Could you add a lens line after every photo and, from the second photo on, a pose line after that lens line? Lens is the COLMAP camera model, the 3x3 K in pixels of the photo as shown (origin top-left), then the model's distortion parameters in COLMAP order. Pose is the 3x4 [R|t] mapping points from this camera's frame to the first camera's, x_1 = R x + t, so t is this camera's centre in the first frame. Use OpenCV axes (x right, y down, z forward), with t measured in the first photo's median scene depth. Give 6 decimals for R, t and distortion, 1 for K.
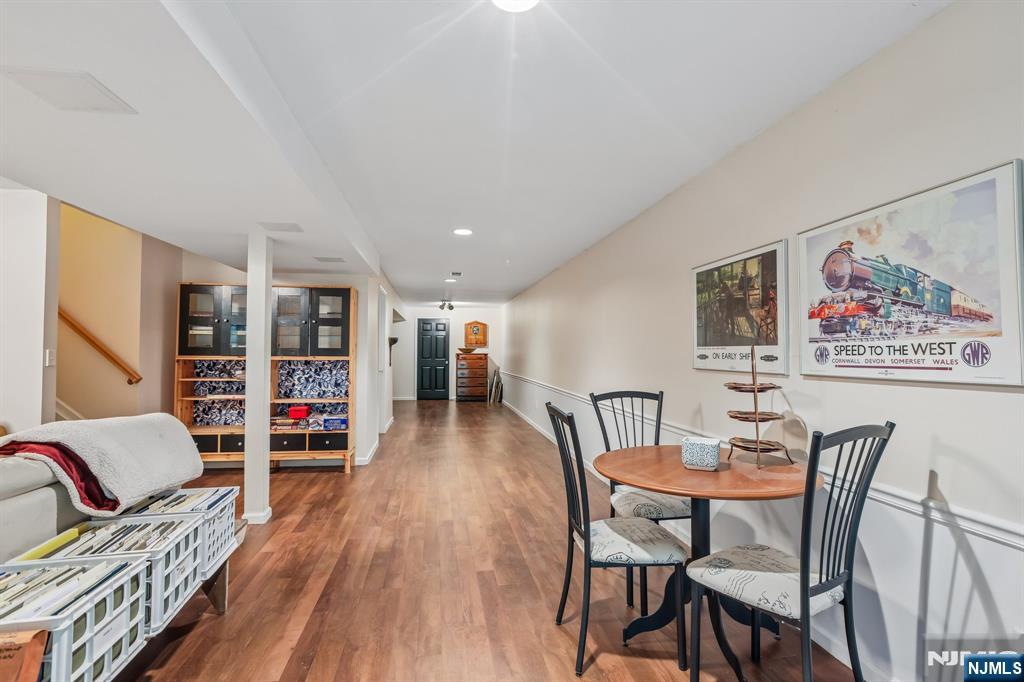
lens RADIAL K [[473.2, 0, 515.4], [0, 473.2, 333.7], [0, 0, 1]] dist [-0.033290, 0.012496]
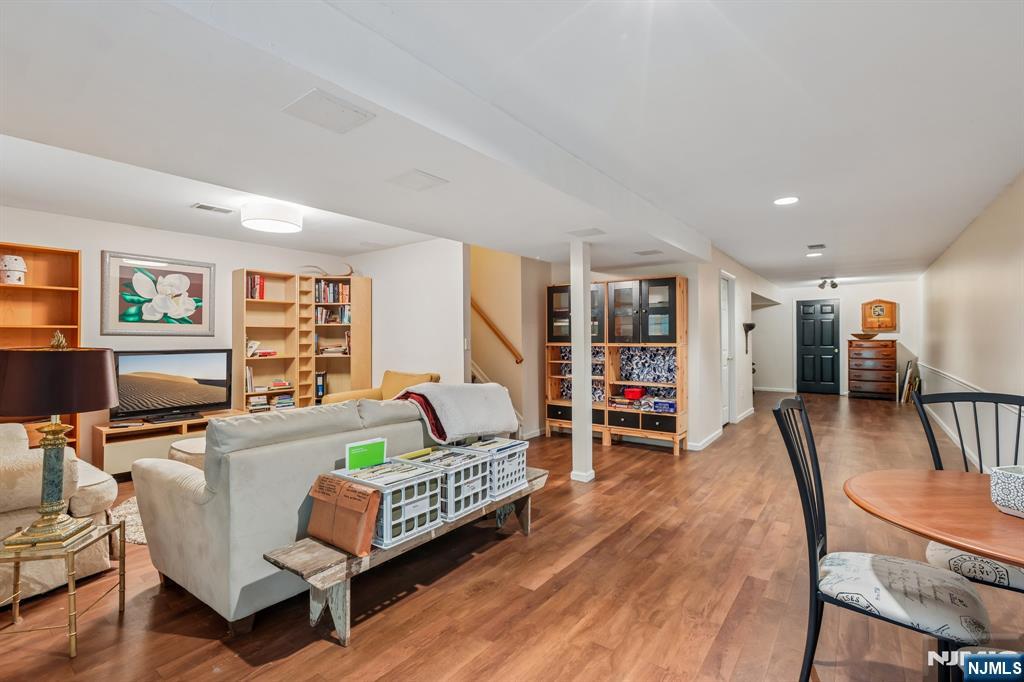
lens RADIAL K [[473.2, 0, 507.7], [0, 473.2, 334.8], [0, 0, 1]] dist [-0.033290, 0.012496]
pose [[0.685192, -0.012015, -0.728264, 0.210795], [0.032969, 0.999351, 0.014531, 0.003469], [0.727616, -0.033967, 0.685143, 0.034706]]
